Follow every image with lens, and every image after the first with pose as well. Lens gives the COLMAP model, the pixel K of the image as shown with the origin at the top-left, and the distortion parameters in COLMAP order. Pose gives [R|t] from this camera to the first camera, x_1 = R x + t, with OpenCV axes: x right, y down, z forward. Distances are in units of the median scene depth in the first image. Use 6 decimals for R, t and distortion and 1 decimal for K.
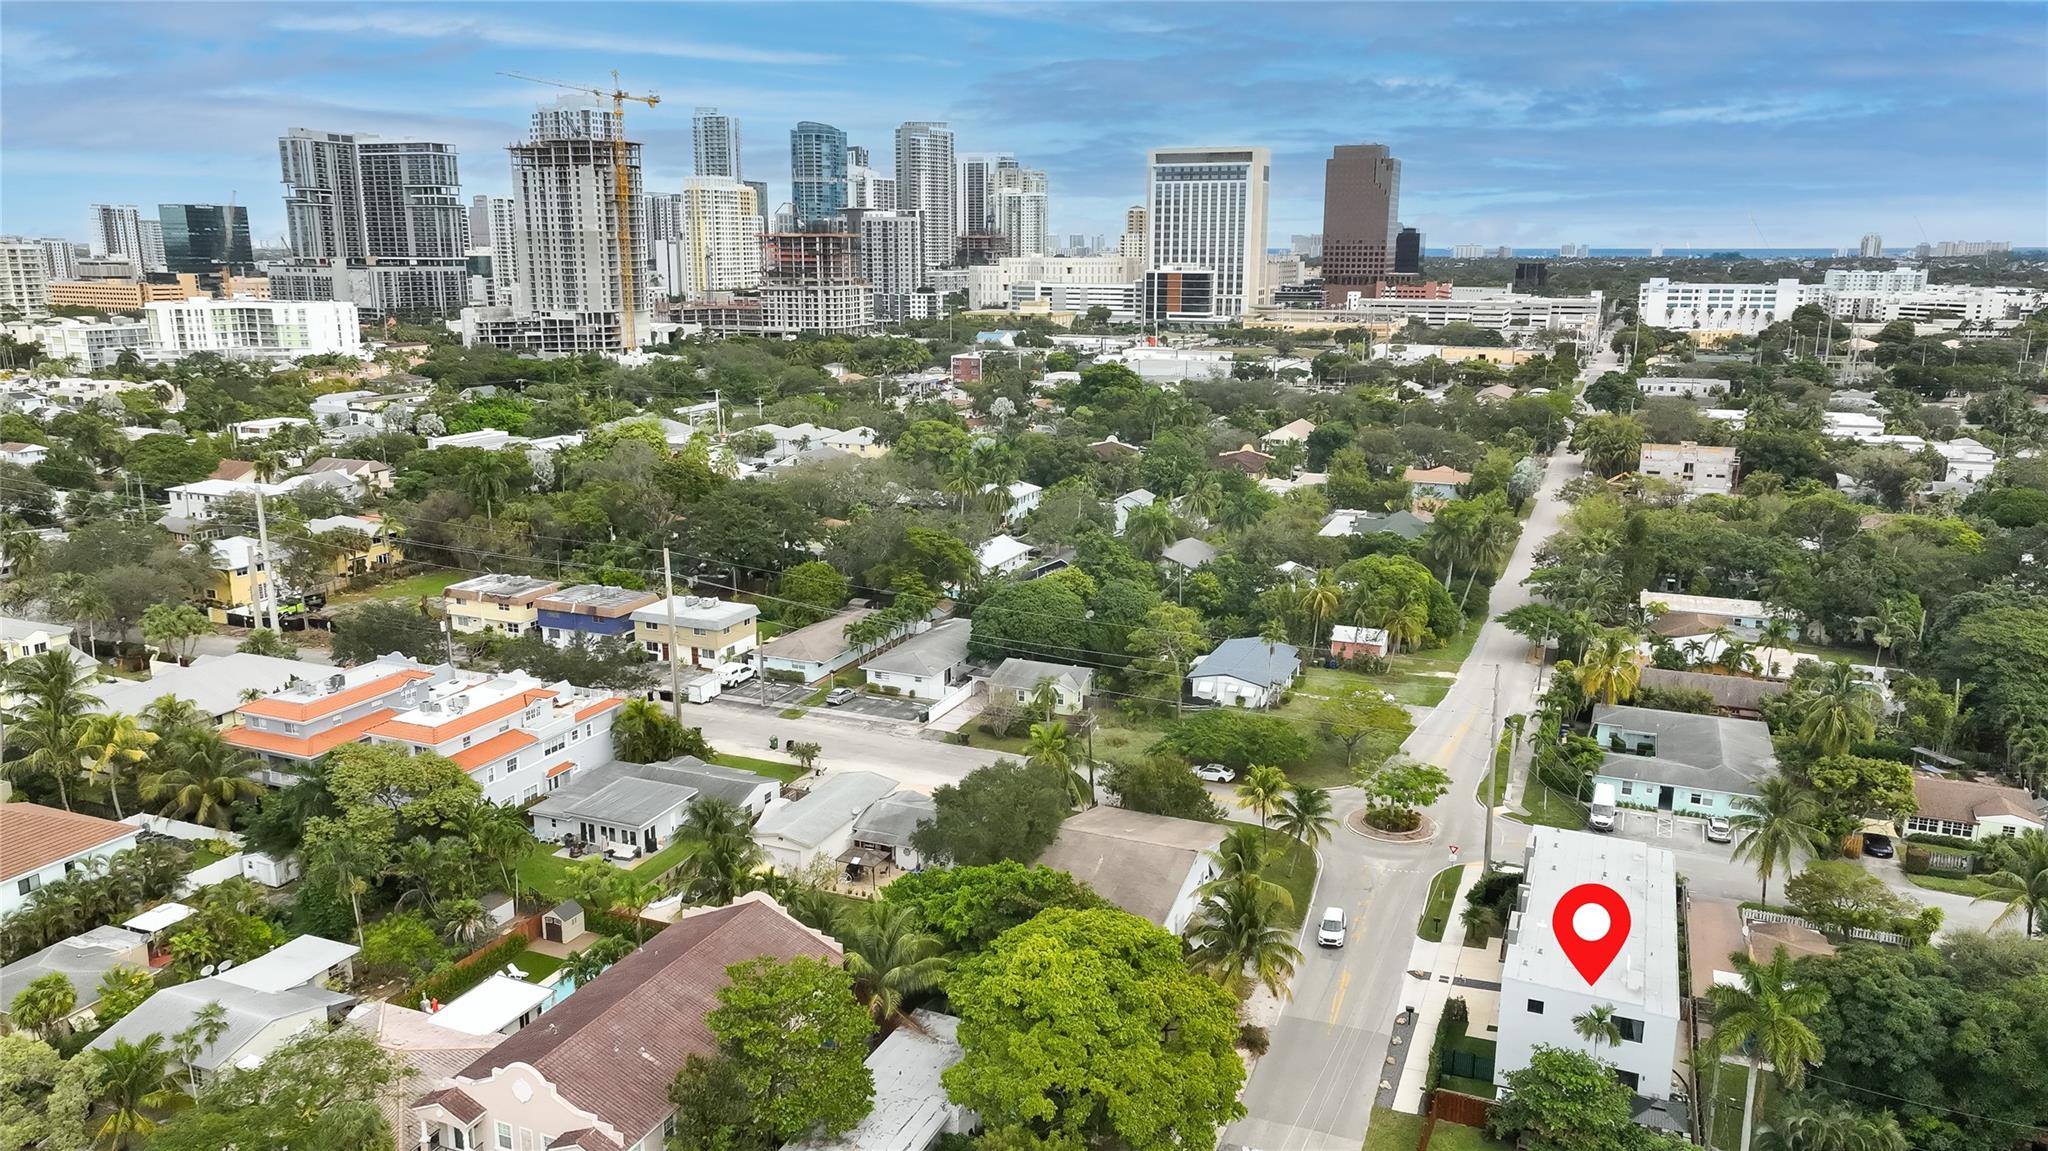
lens RADIAL K [[1444.8, 0, 1024.0], [0, 1444.8, 575.5], [0, 0, 1]] dist [0.001930, 0.047207]
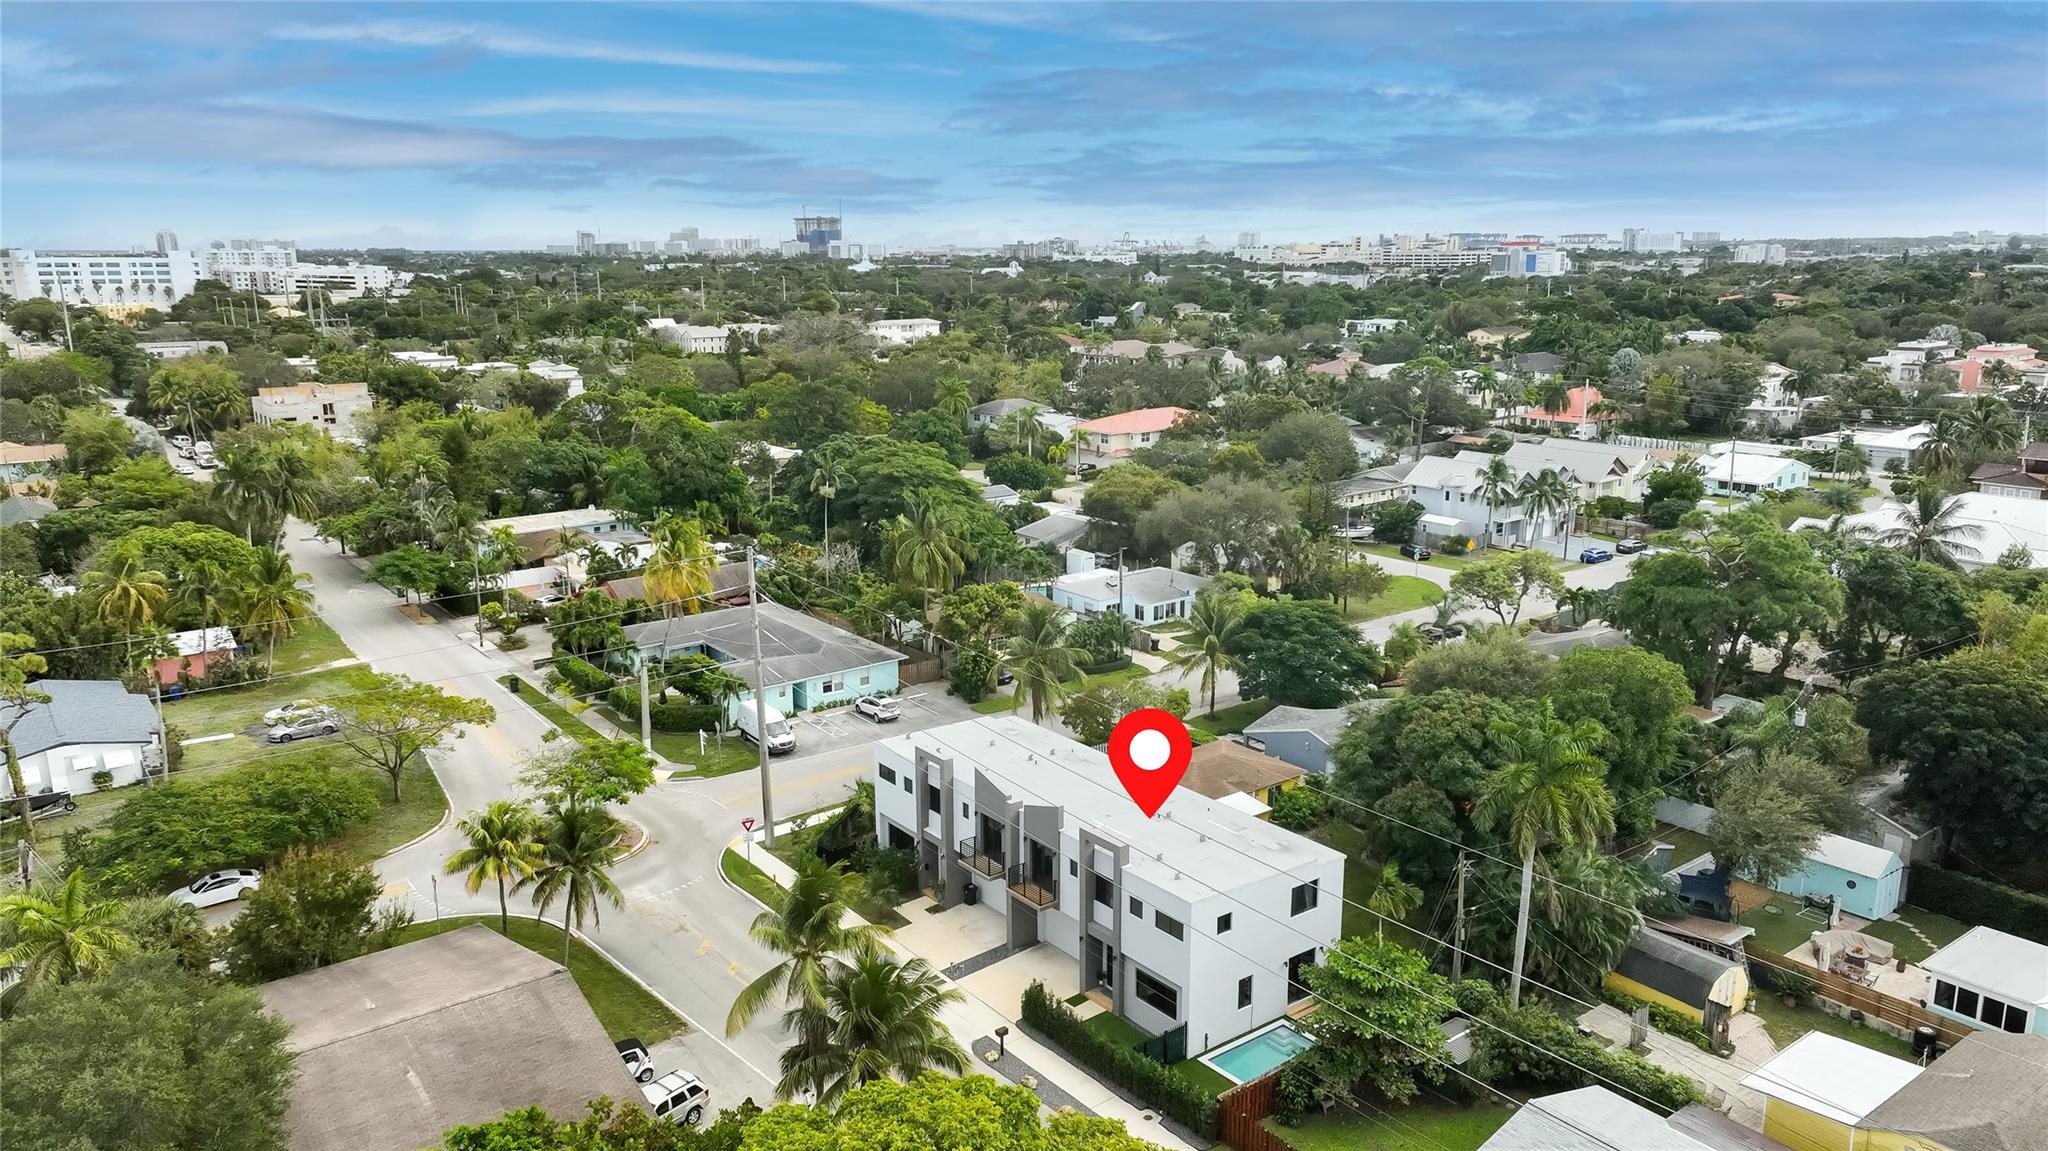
lens RADIAL K [[1444.8, 0, 1024.0], [0, 1444.8, 575.5], [0, 0, 1]] dist [0.001930, 0.047207]
pose [[0.496416, -0.197533, 0.845312, -0.166946], [0.207434, 0.972549, 0.105449, 0.027844], [-0.842937, 0.123000, 0.523764, 0.460244]]
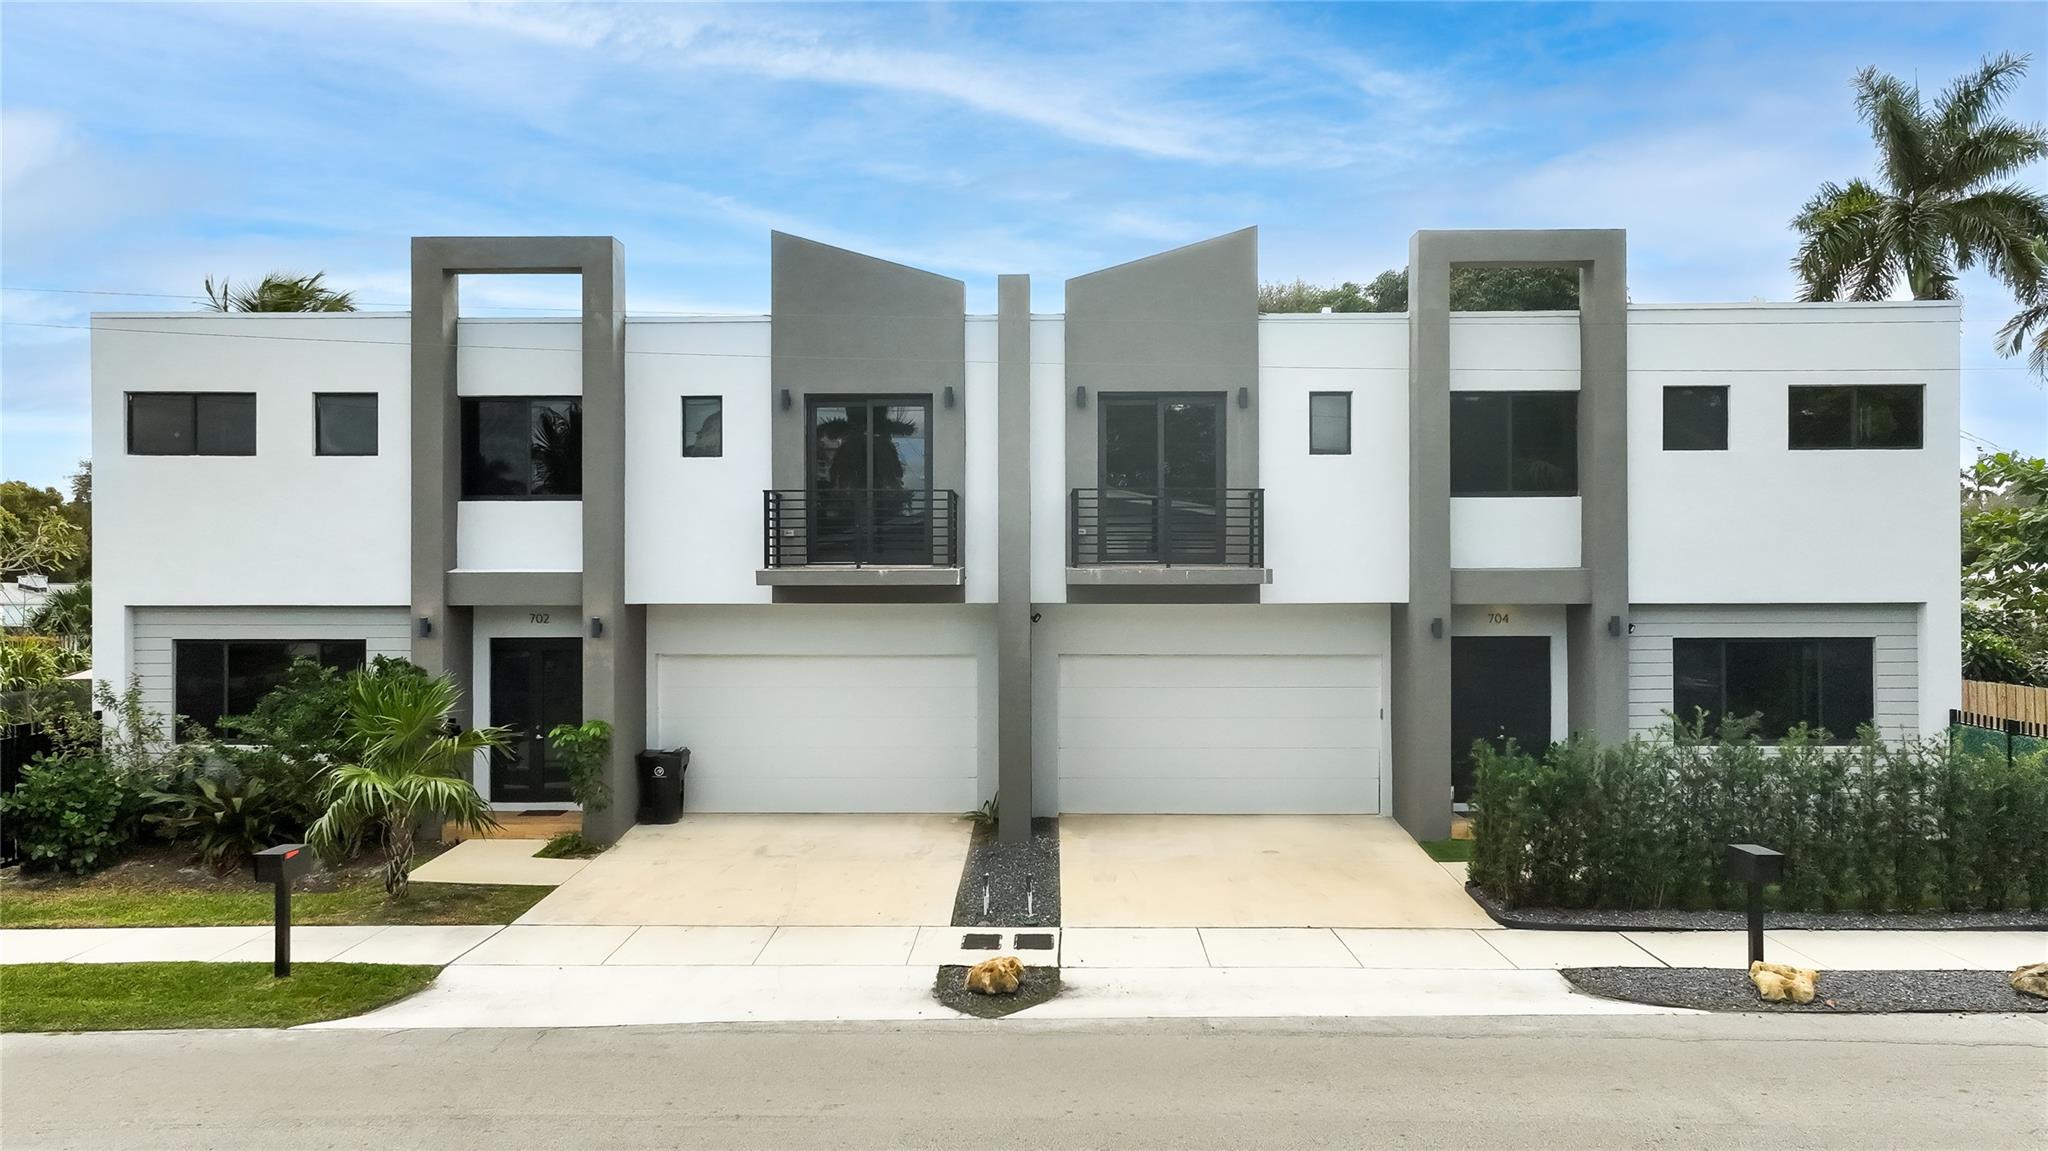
lens RADIAL K [[1444.8, 0, 1024.0], [0, 1444.8, 575.5], [0, 0, 1]] dist [0.001930, 0.047207]
pose [[-0.372442, -0.003538, 0.928049, 0.119361], [0.218282, 0.971605, 0.091305, 0.178685], [-0.902020, 0.236582, -0.361094, 0.809447]]
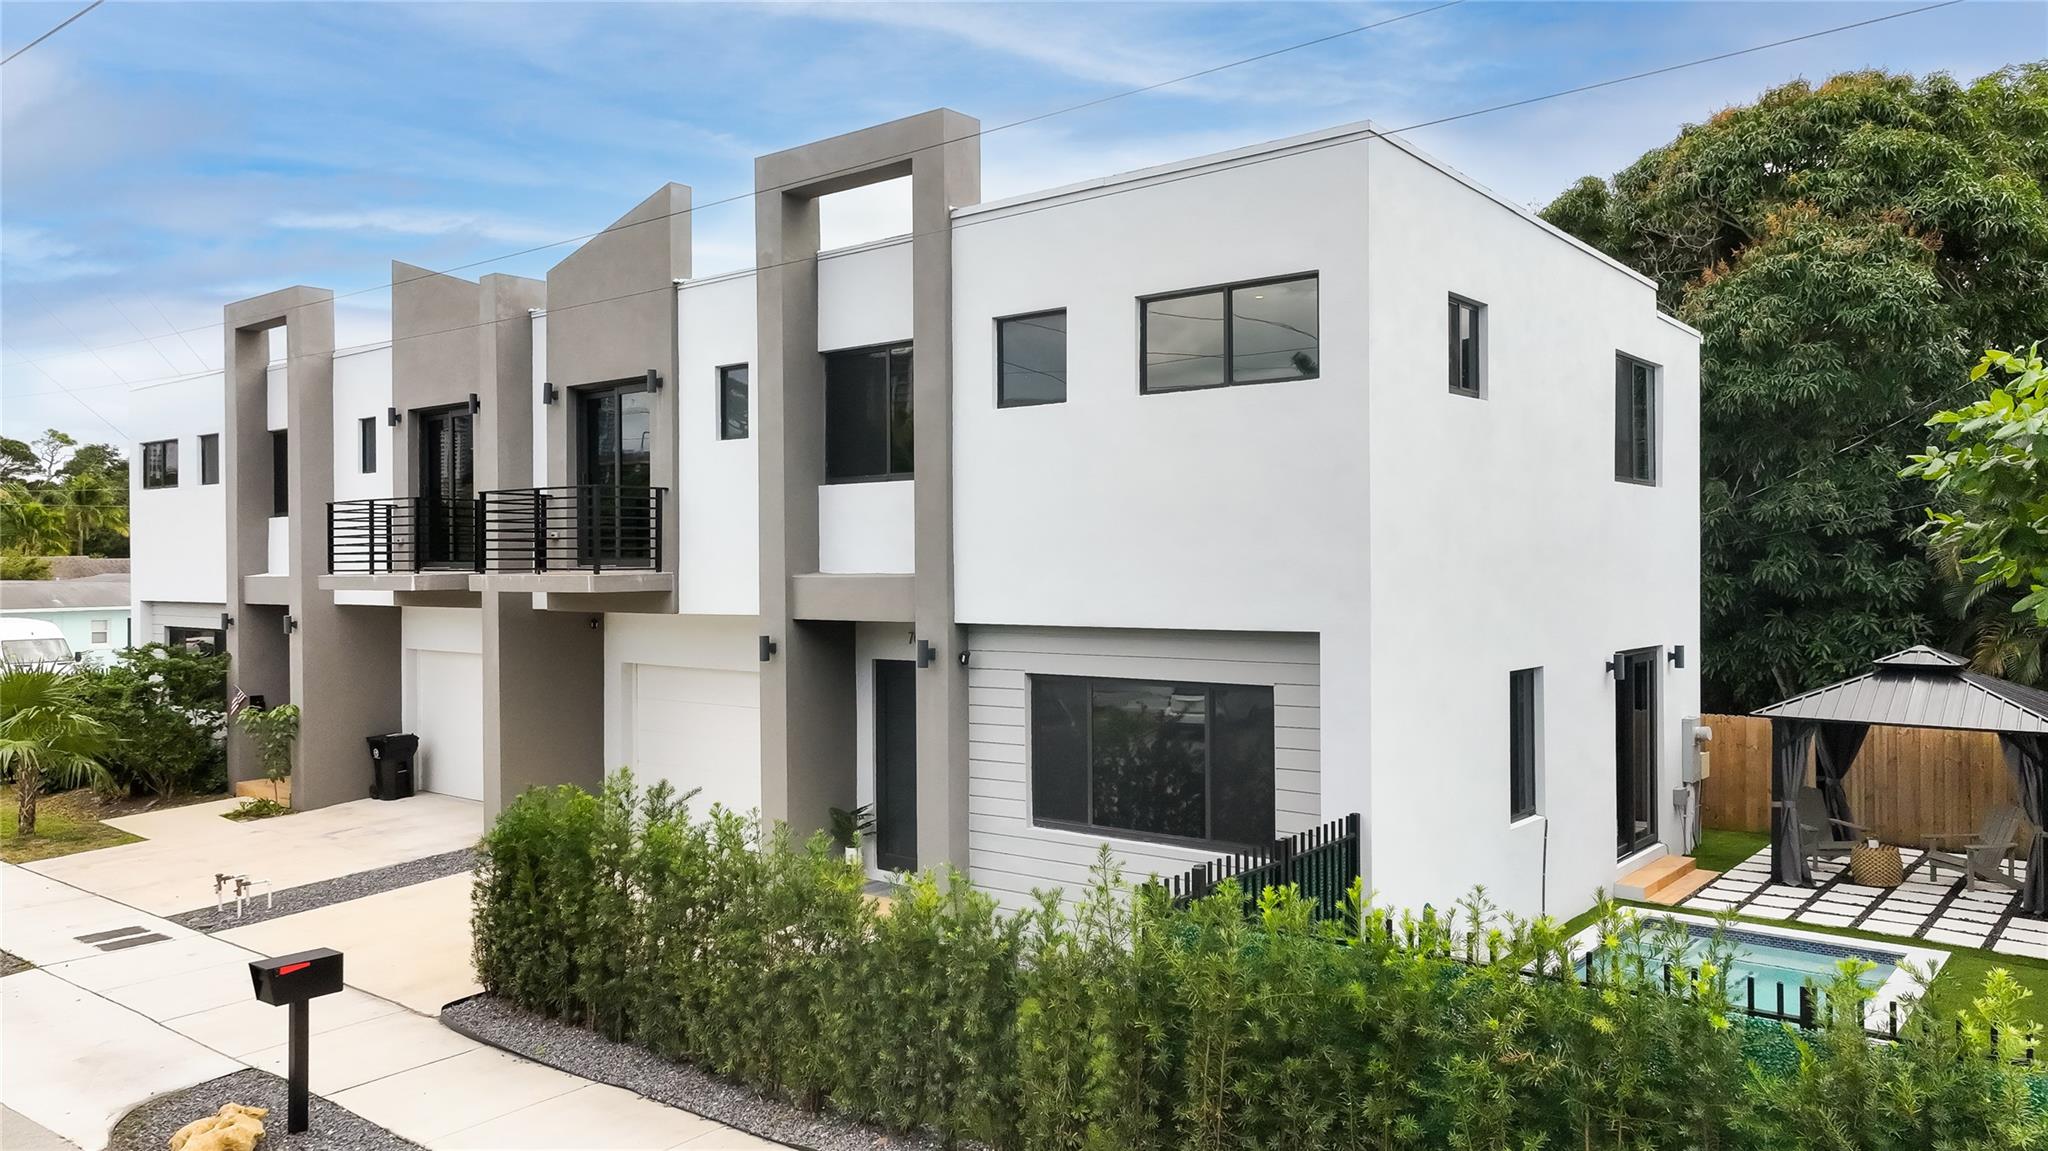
lens RADIAL K [[1444.8, 0, 1024.0], [0, 1444.8, 575.5], [0, 0, 1]] dist [0.001930, 0.047207]
pose [[0.277117, -0.007534, 0.960807, 0.132019], [0.228792, 0.971724, -0.058369, 0.212198], [-0.933199, 0.236000, 0.271005, 0.667301]]
